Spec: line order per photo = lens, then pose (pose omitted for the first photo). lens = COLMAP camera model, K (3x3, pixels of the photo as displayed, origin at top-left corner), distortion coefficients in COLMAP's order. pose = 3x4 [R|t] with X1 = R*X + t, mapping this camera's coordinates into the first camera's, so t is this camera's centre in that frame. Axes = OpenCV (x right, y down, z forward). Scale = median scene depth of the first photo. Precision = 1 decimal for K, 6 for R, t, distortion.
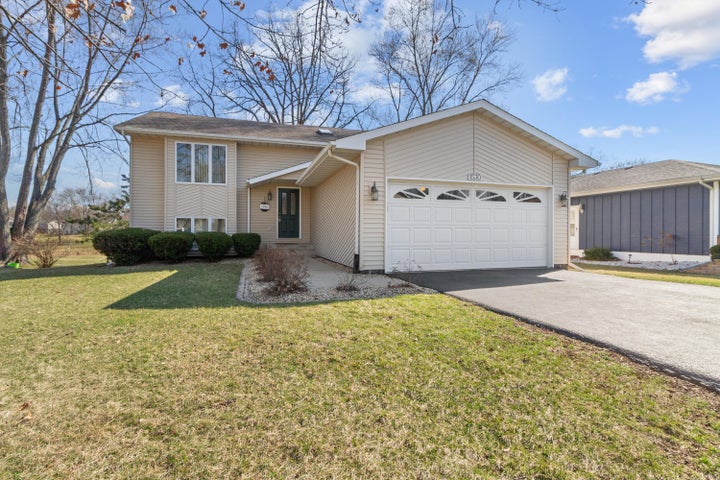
lens RADIAL K [[329.6, 0, 361.1], [0, 329.6, 238.4], [0, 0, 1]] dist [0.002539, -0.000087]
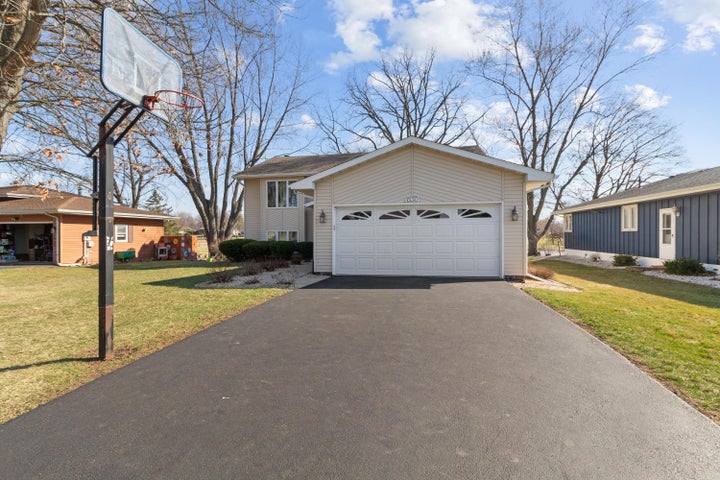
lens RADIAL K [[300.2, 0, 359.1], [0, 300.2, 238.8], [0, 0, 1]] dist [-0.000216, 0.000090]
pose [[0.902300, -0.001176, -0.431107, 0.607788], [-0.002129, 0.999972, -0.007183, -0.031477], [0.431104, 0.007399, 0.902272, -0.074225]]
